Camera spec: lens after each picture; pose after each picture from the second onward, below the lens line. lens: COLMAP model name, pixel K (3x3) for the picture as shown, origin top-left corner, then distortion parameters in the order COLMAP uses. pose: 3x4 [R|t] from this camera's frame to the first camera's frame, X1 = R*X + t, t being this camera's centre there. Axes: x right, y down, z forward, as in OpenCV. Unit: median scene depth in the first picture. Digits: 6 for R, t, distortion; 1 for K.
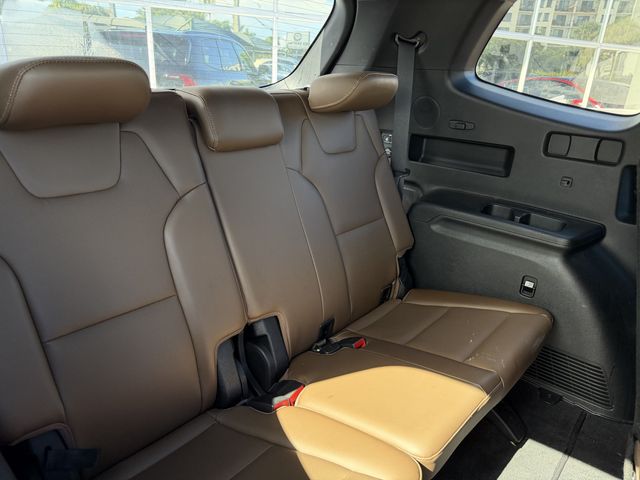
lens RADIAL K [[461.3, 0, 320.0], [0, 461.3, 240.0], [0, 0, 1]] dist [0.117340, -0.150875]
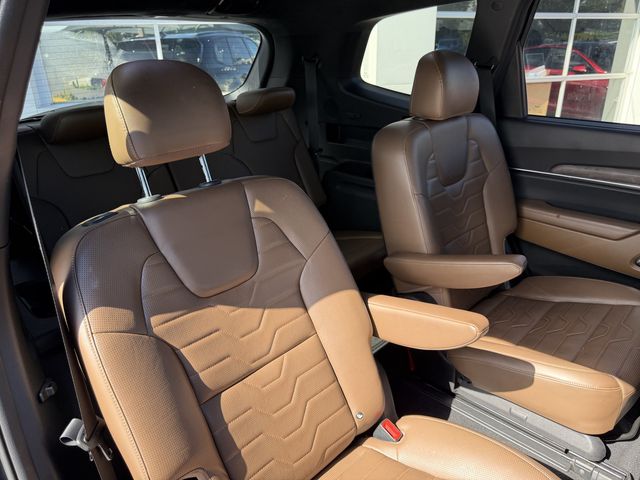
lens RADIAL K [[461.3, 0, 320.0], [0, 461.3, 240.0], [0, 0, 1]] dist [0.117340, -0.150875]
pose [[0.995903, -0.065323, -0.062536, 0.272080], [0.067053, 0.997411, 0.025977, 0.096718], [0.060678, -0.030064, 0.997705, -0.460215]]
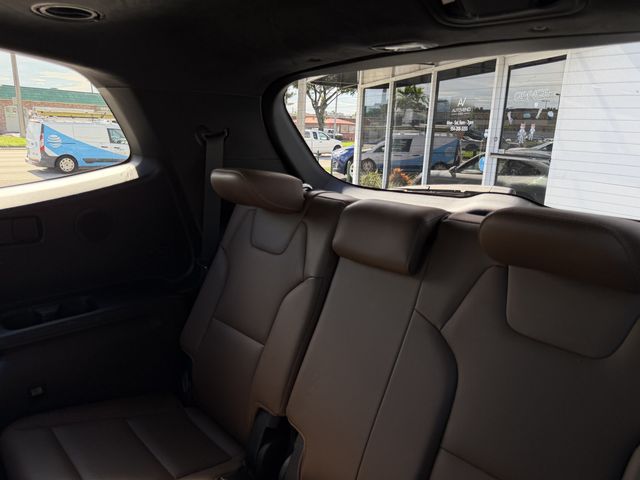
lens RADIAL K [[461.3, 0, 320.0], [0, 461.3, 240.0], [0, 0, 1]] dist [0.117340, -0.150875]
pose [[-0.099128, 0.178735, -0.978891, 0.527399], [-0.373570, 0.905096, 0.203091, -0.279996], [0.922290, 0.385816, -0.022950, 0.656044]]
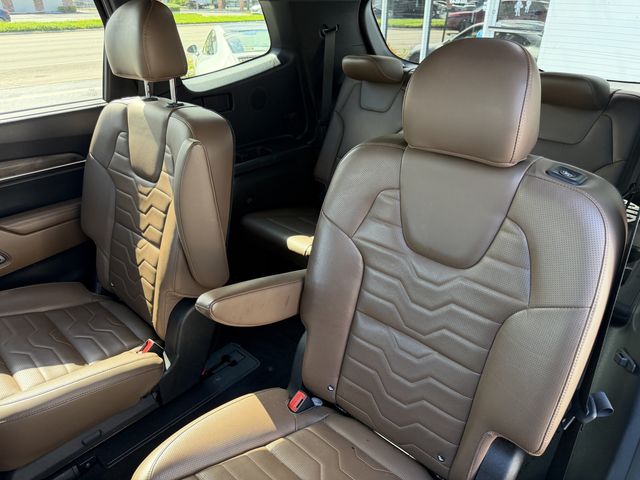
lens RADIAL K [[461.3, 0, 320.0], [0, 461.3, 240.0], [0, 0, 1]] dist [0.117340, -0.150875]
pose [[-0.044358, 0.411468, -0.910344, 1.075519], [-0.347545, 0.847966, 0.400208, -0.220900], [0.936613, 0.334138, 0.105390, 0.394076]]
